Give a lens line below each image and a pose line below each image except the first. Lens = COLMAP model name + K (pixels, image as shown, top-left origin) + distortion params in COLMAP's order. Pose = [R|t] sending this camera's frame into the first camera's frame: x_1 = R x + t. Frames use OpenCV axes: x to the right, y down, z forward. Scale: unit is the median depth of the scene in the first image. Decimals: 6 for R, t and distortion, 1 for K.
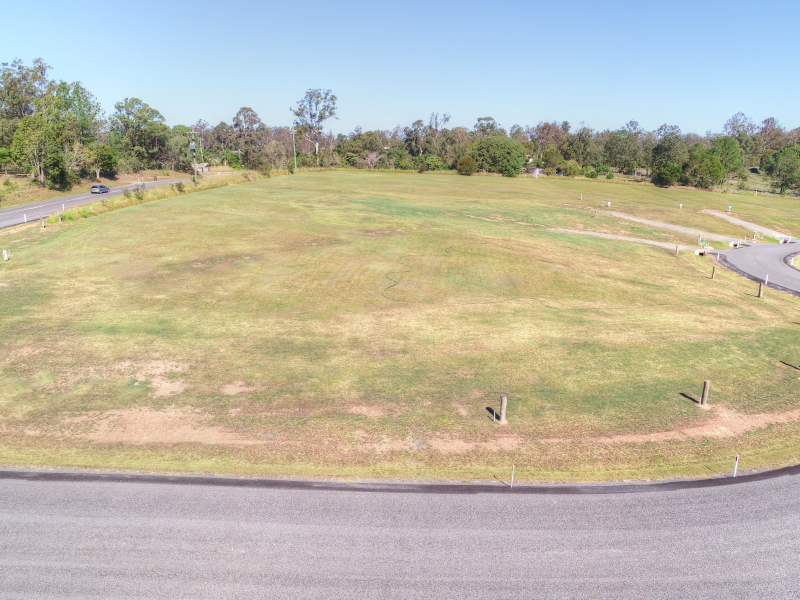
lens RADIAL K [[595.3, 0, 395.6], [0, 595.3, 300.2], [0, 0, 1]] dist [-0.002570, 0.003756]
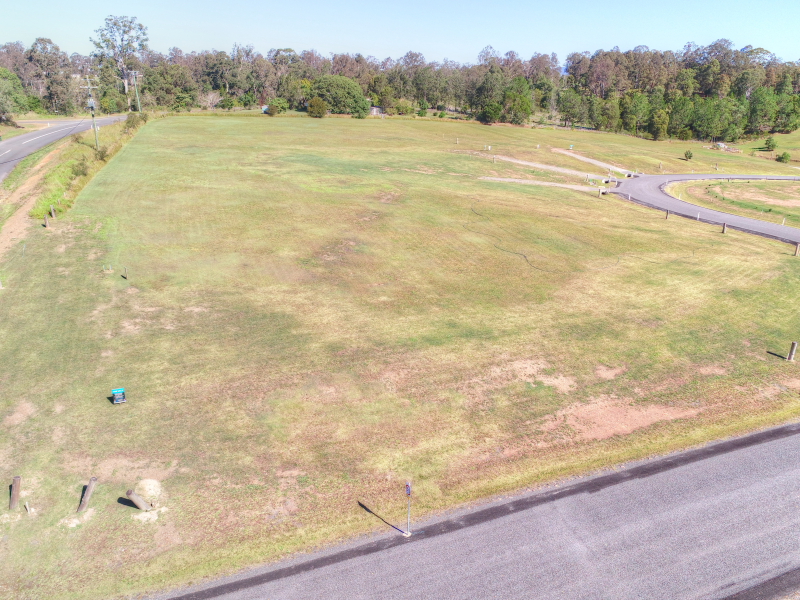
lens RADIAL K [[595.3, 0, 399.0], [0, 595.3, 297.7], [0, 0, 1]] dist [-0.002570, 0.003756]
pose [[0.909546, -0.141007, 0.390952, -0.174579], [0.094504, 0.986213, 0.135842, -0.032566], [-0.404716, -0.086608, 0.910332, 0.013227]]
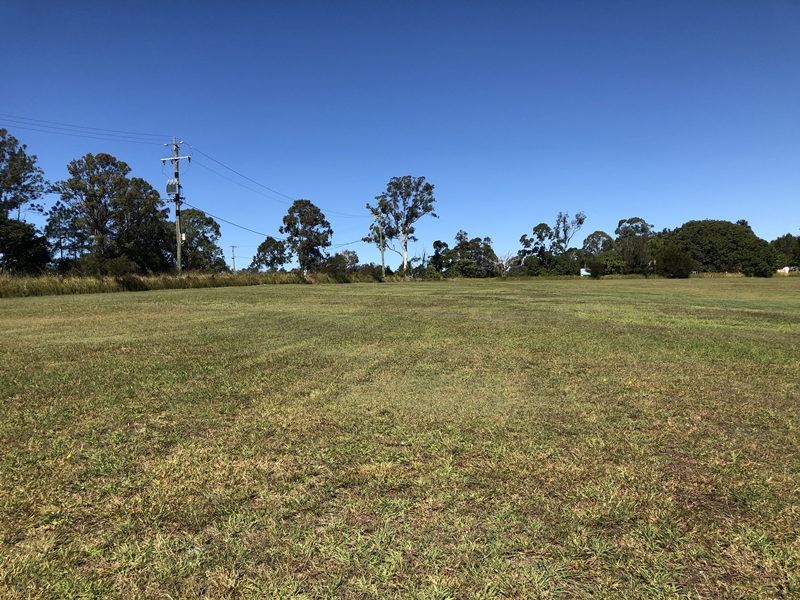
lens RADIAL K [[659.8, 0, 386.0], [0, 659.8, 299.7], [0, 0, 1]] dist [0.061120, -0.034534]
pose [[0.992122, -0.046381, -0.116375, -0.078087], [0.016991, 0.970174, -0.241815, -0.036234], [0.124120, 0.237933, 0.963318, 0.324950]]
